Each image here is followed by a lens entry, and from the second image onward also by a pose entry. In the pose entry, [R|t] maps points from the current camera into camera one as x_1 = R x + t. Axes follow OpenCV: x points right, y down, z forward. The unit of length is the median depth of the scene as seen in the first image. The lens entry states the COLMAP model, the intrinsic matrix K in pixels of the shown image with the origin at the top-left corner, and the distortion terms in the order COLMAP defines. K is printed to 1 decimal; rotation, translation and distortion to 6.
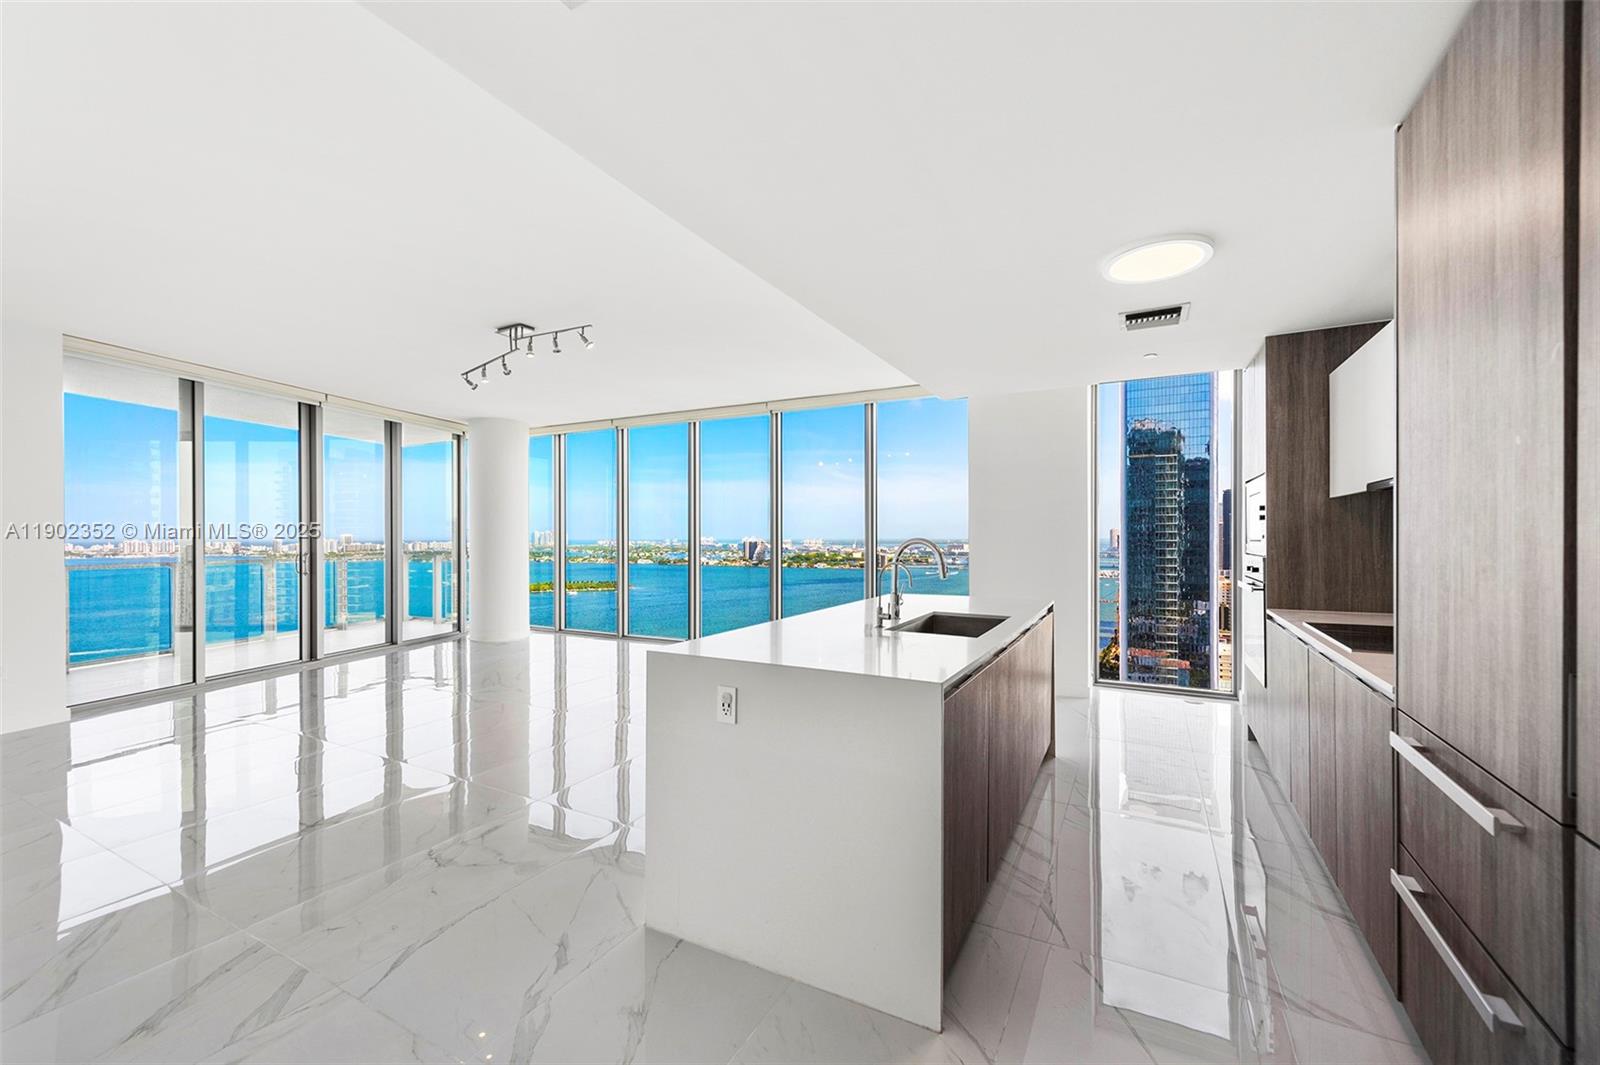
lens RADIAL K [[641.3, 0, 811.4], [0, 641.3, 529.1], [0, 0, 1]] dist [0.015086, -0.004615]
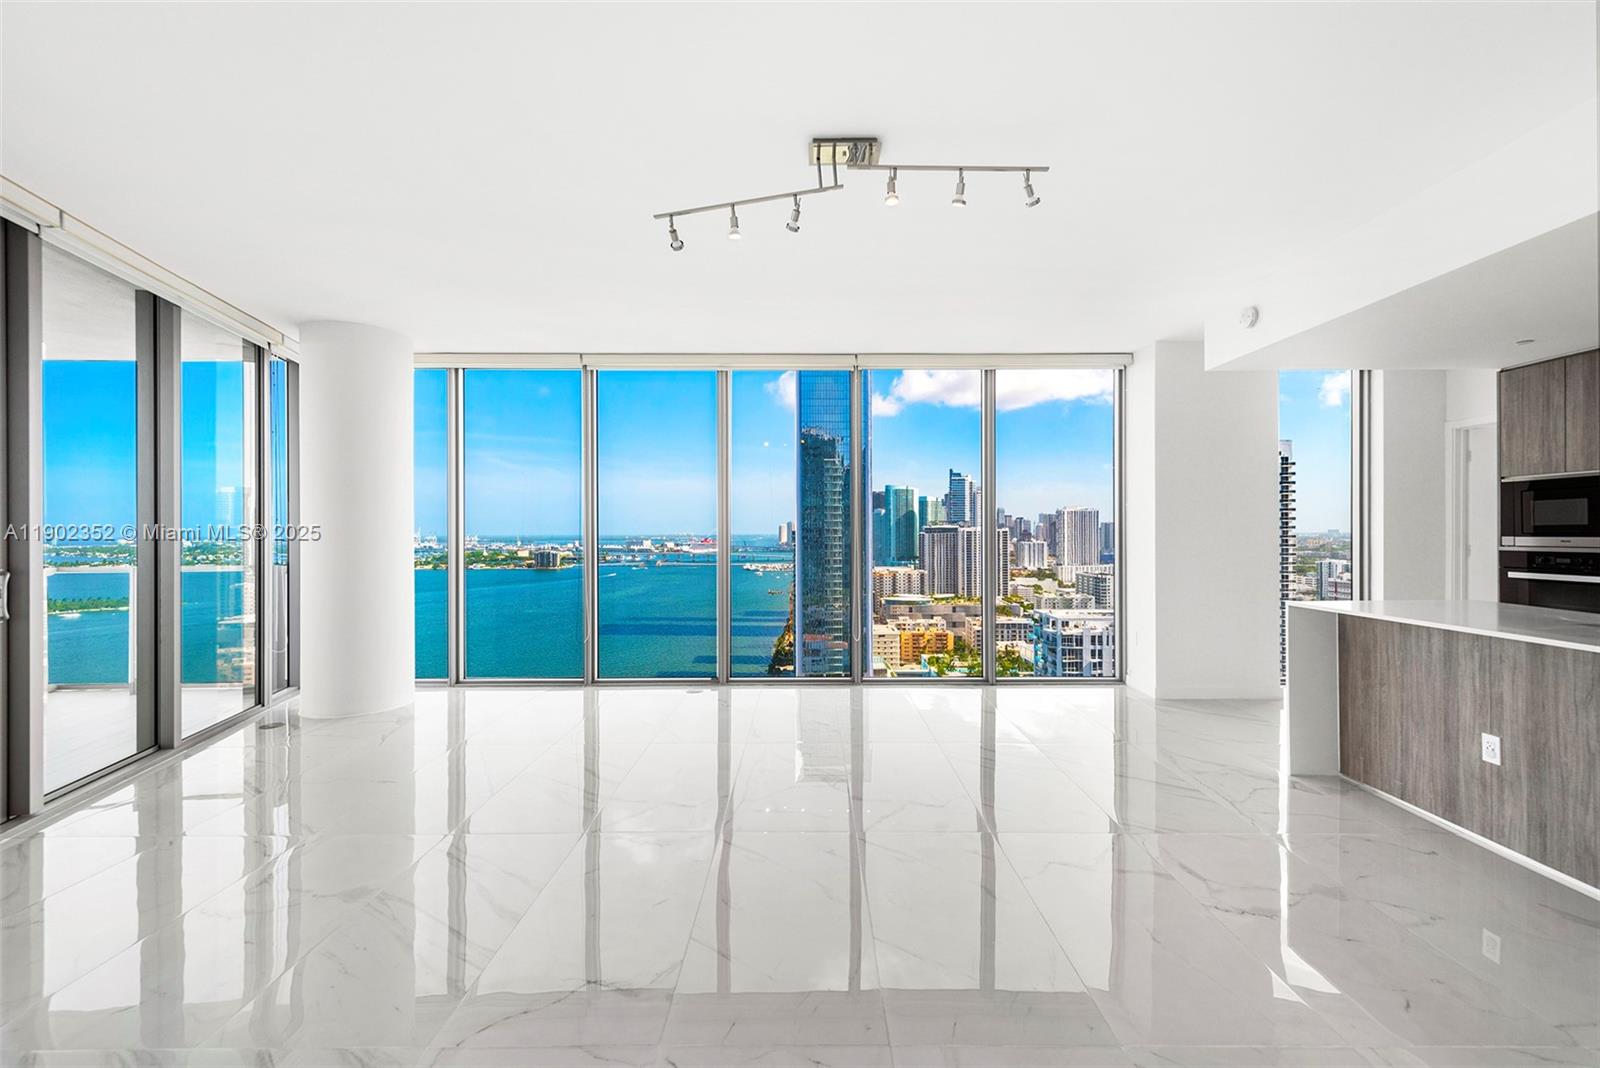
lens RADIAL K [[657.0, 0, 805.0], [0, 657.0, 529.5], [0, 0, 1]] dist [0.032635, -0.016162]
pose [[0.884200, 0.000883, 0.467107, -0.278186], [-0.004191, 0.999973, 0.006044, 0.002508], [-0.467089, -0.007302, 0.884180, 0.194103]]
